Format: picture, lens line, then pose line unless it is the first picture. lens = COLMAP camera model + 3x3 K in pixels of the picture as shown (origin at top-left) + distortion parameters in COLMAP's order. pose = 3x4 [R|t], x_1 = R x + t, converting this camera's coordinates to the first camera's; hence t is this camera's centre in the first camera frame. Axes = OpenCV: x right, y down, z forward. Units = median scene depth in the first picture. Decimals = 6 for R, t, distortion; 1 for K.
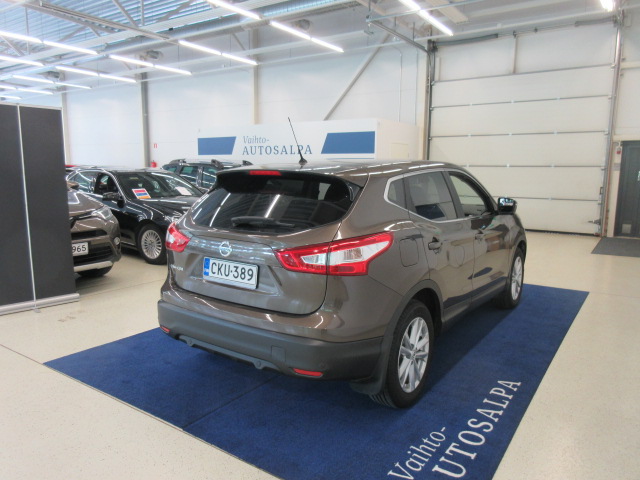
lens RADIAL K [[474.8, 0, 321.4], [0, 474.8, 242.4], [0, 0, 1]] dist [0.014300, -0.004064]
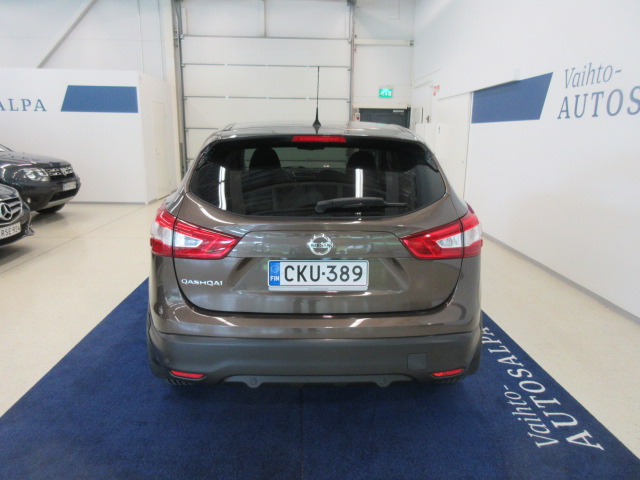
lens RADIAL K [[474.8, 0, 321.4], [0, 474.8, 242.4], [0, 0, 1]] dist [0.014300, -0.004064]
pose [[0.798871, -0.134102, 0.586363, -0.604719], [0.089118, 0.990460, 0.105105, -0.064024], [-0.594864, -0.031710, 0.803201, 0.393959]]
